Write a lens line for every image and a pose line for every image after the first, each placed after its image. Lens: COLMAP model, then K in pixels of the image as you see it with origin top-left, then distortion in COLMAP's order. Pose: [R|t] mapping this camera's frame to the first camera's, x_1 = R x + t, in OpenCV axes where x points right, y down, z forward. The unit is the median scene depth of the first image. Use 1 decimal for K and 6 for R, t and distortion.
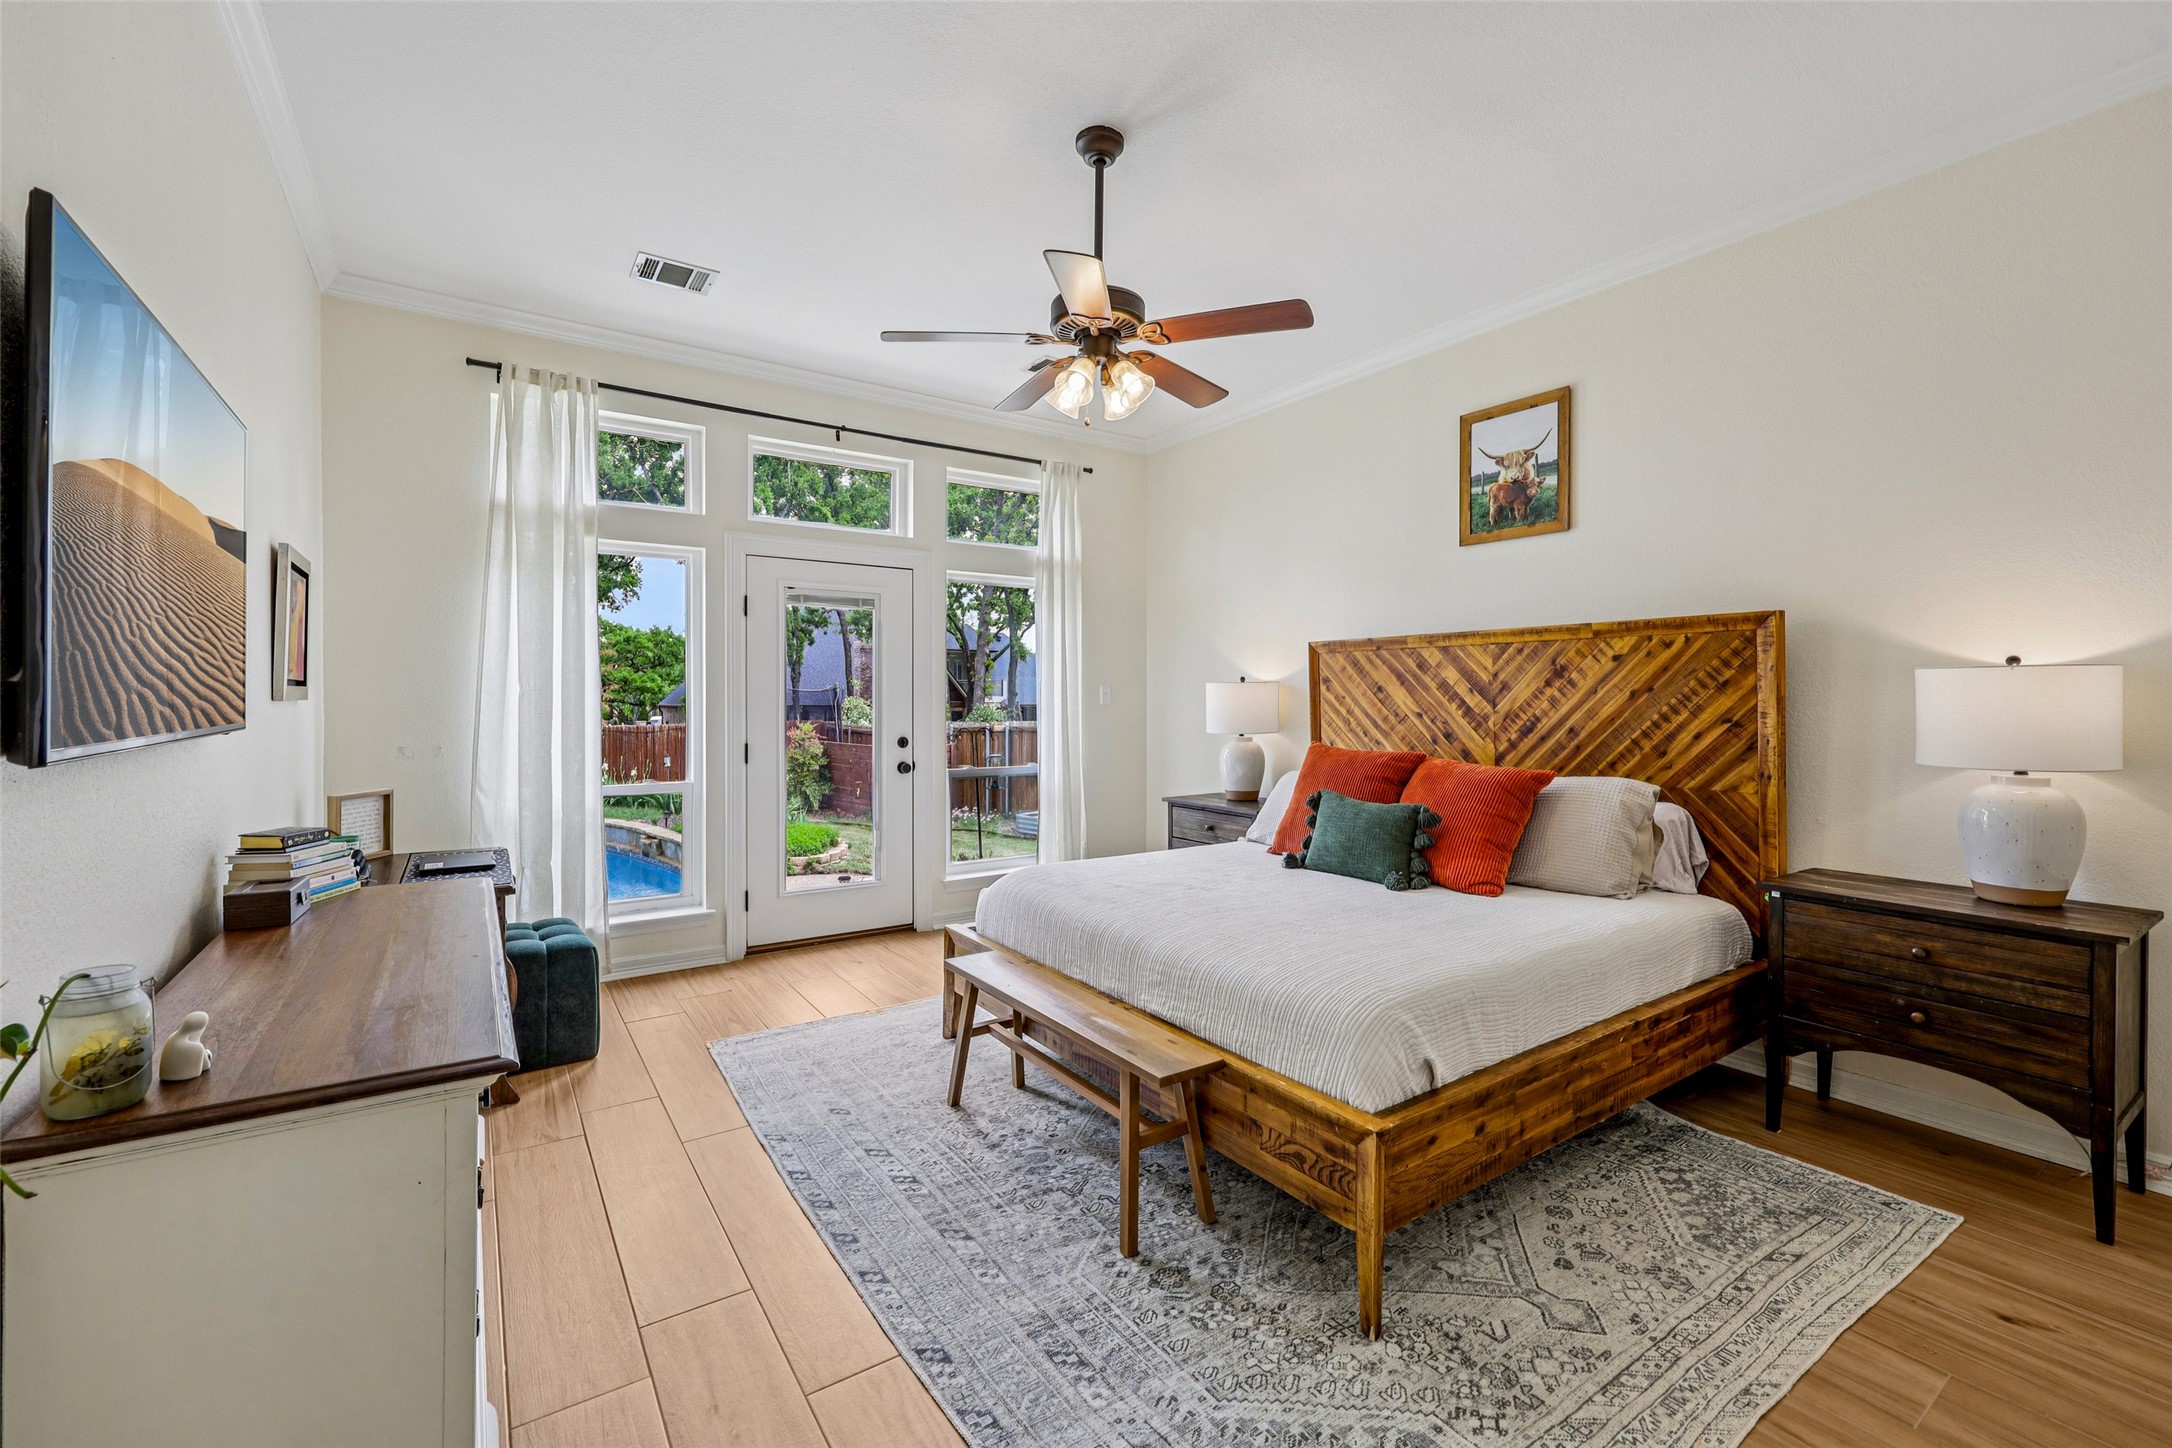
lens RADIAL K [[903.4, 0, 1086.9], [0, 903.4, 698.8], [0, 0, 1]] dist [-0.002478, -0.000100]
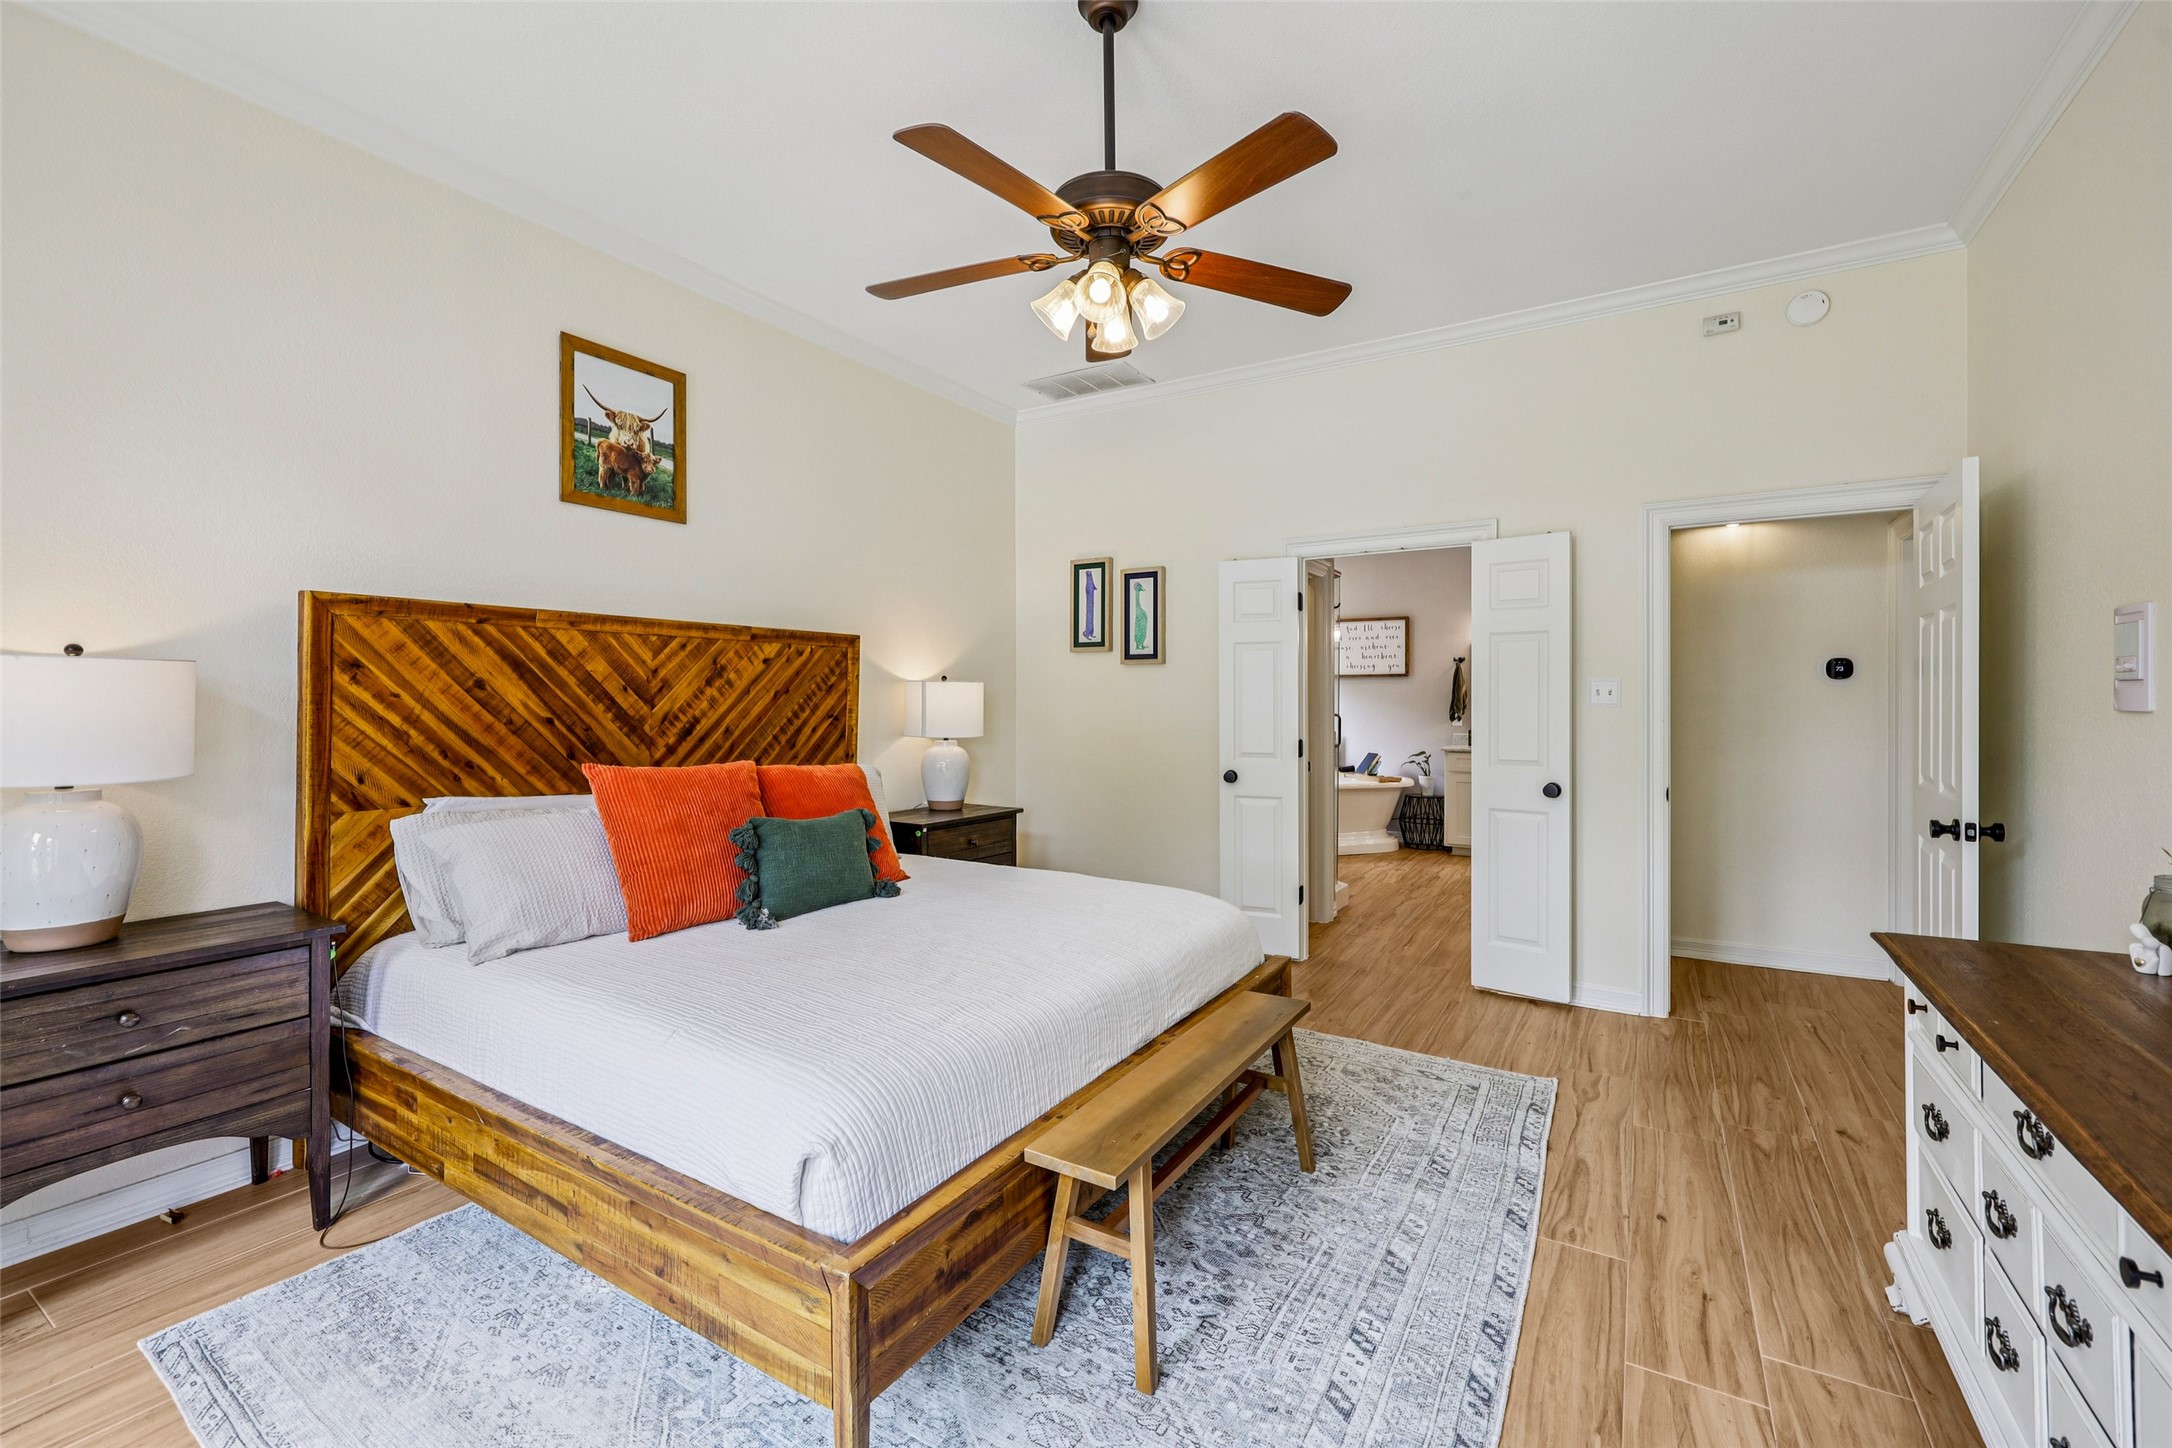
lens RADIAL K [[903.4, 0, 1086.9], [0, 903.4, 698.8], [0, 0, 1]] dist [-0.002478, -0.000100]
pose [[-0.403774, -0.001120, 0.914858, -0.519700], [-0.002793, 0.999996, -0.000009, -0.000911], [-0.914855, -0.002559, -0.403775, 0.988967]]
